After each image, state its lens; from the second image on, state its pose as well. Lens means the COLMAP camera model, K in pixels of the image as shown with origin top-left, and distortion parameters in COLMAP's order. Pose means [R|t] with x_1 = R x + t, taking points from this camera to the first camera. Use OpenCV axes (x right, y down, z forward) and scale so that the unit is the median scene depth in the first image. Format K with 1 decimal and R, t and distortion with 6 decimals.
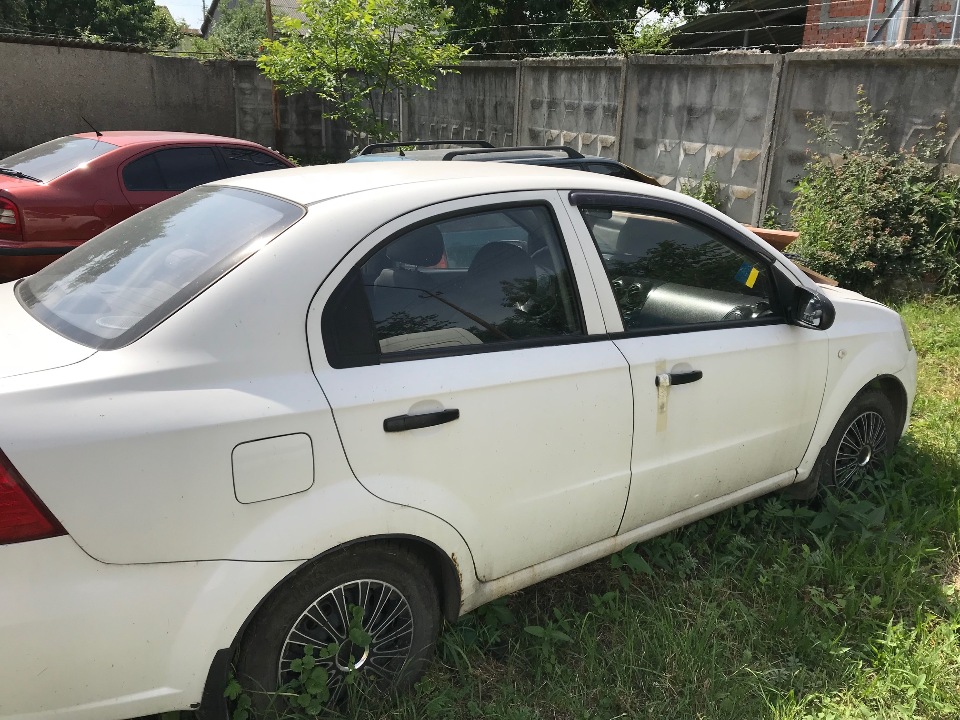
lens RADIAL K [[789.9, 0, 475.4], [0, 789.9, 359.8], [0, 0, 1]] dist [0.041659, -0.037818]
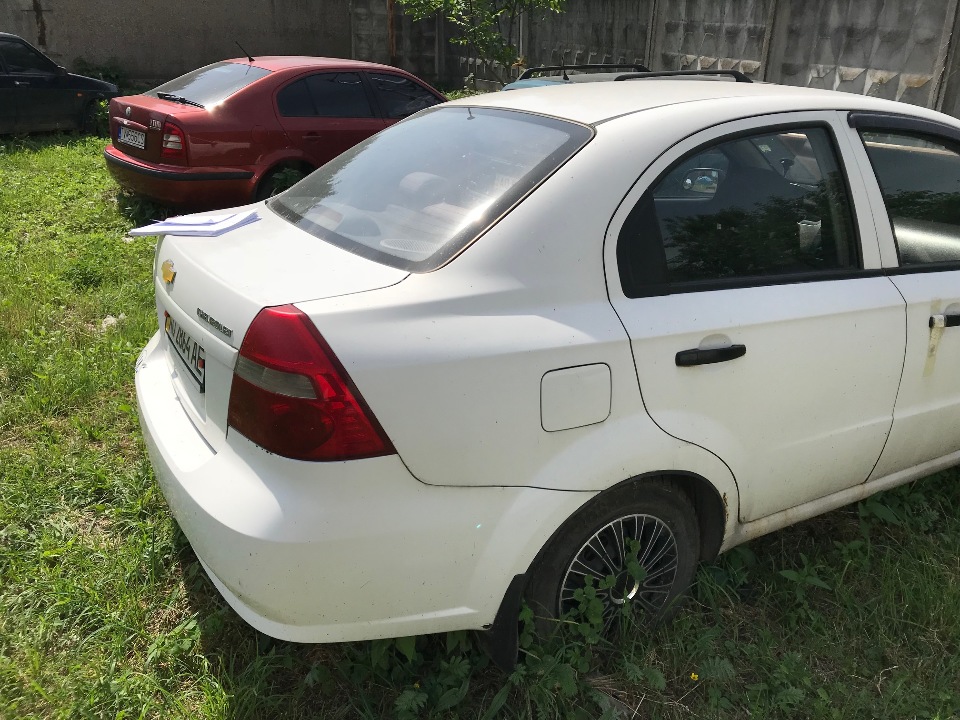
lens RADIAL K [[789.9, 0, 483.2], [0, 789.9, 356.7], [0, 0, 1]] dist [0.041659, -0.037818]
pose [[0.994430, 0.036315, -0.098950, -0.203080], [-0.028522, 0.996461, 0.079068, 0.008931], [0.101471, -0.075805, 0.991946, 0.017634]]
